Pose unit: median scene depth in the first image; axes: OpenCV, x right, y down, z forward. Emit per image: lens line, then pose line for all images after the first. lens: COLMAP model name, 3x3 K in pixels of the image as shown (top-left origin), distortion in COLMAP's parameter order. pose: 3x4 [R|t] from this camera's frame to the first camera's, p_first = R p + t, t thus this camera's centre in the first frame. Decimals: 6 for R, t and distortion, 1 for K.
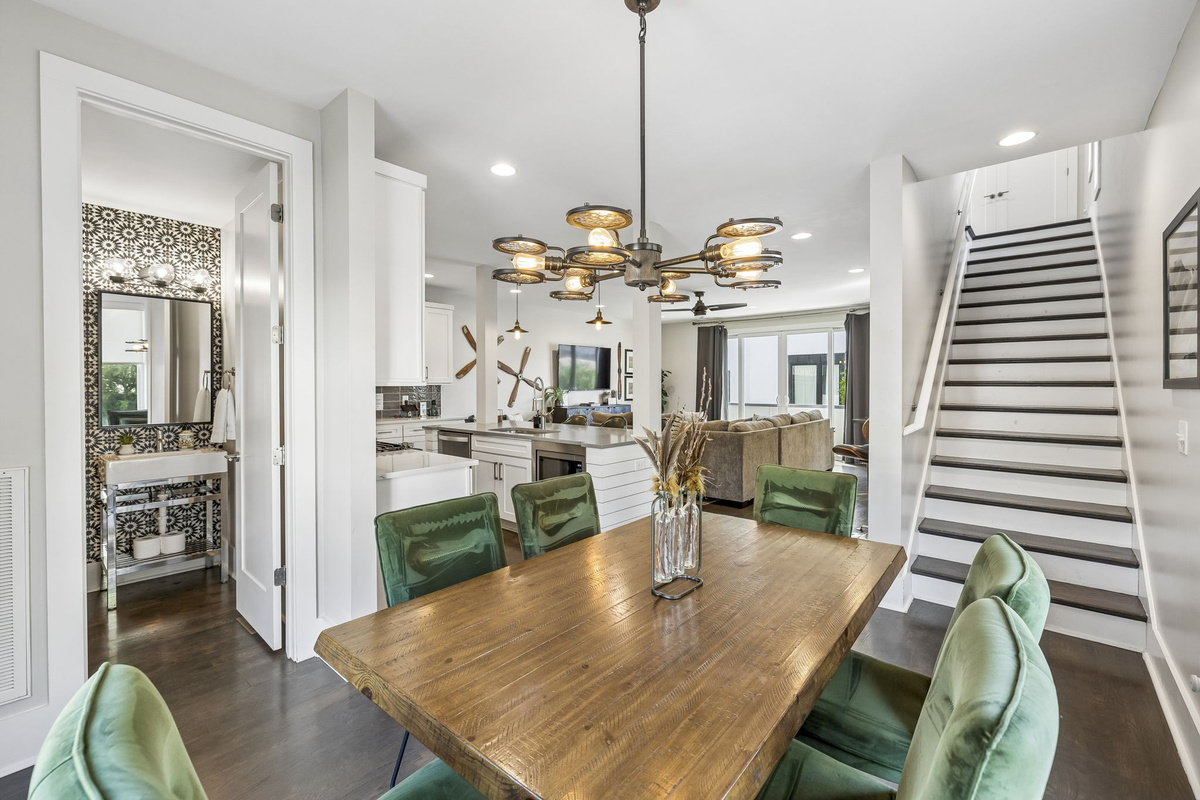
lens RADIAL K [[502.3, 0, 603.6], [0, 502.3, 381.6], [0, 0, 1]] dist [0.001190, 0.000269]
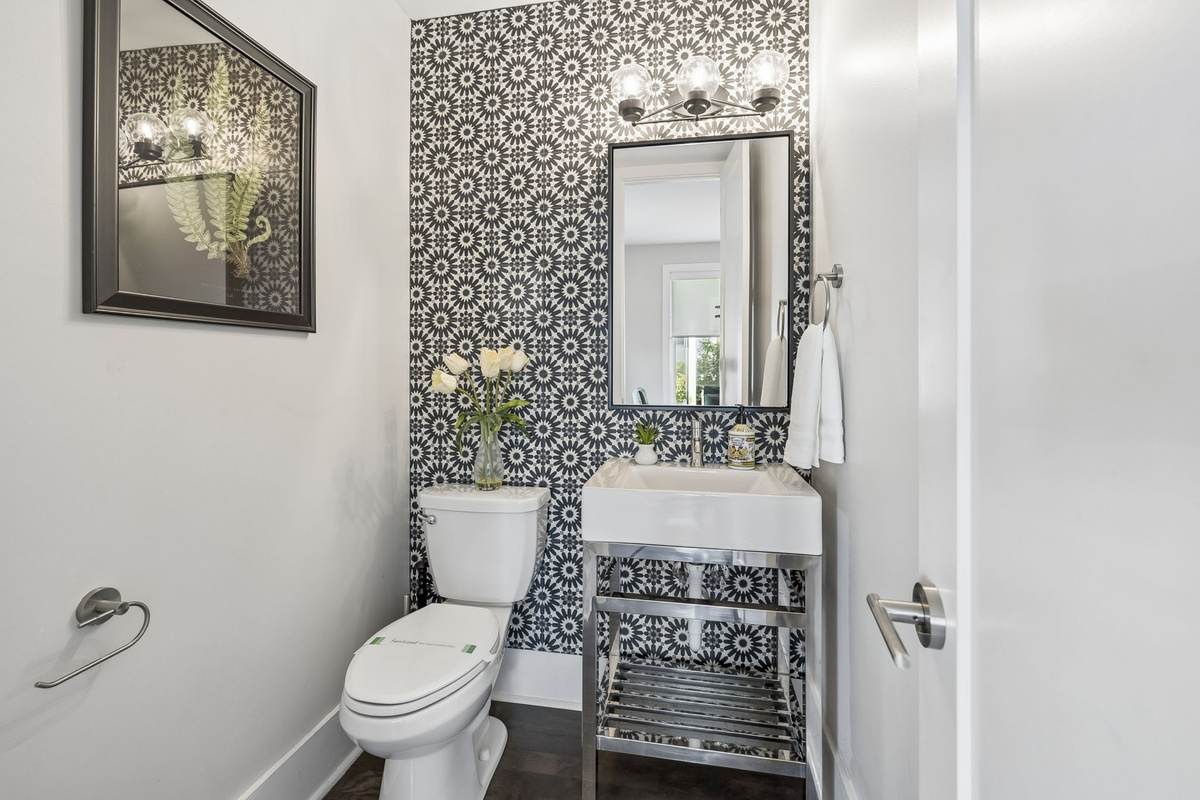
lens RADIAL K [[502.3, 0, 603.6], [0, 502.3, 381.6], [0, 0, 1]] dist [0.001190, 0.000269]
pose [[0.515119, 0.011786, -0.857038, -0.482643], [-0.000171, 0.999907, 0.013648, 0.050572], [0.857119, -0.006884, 0.515073, 0.629088]]
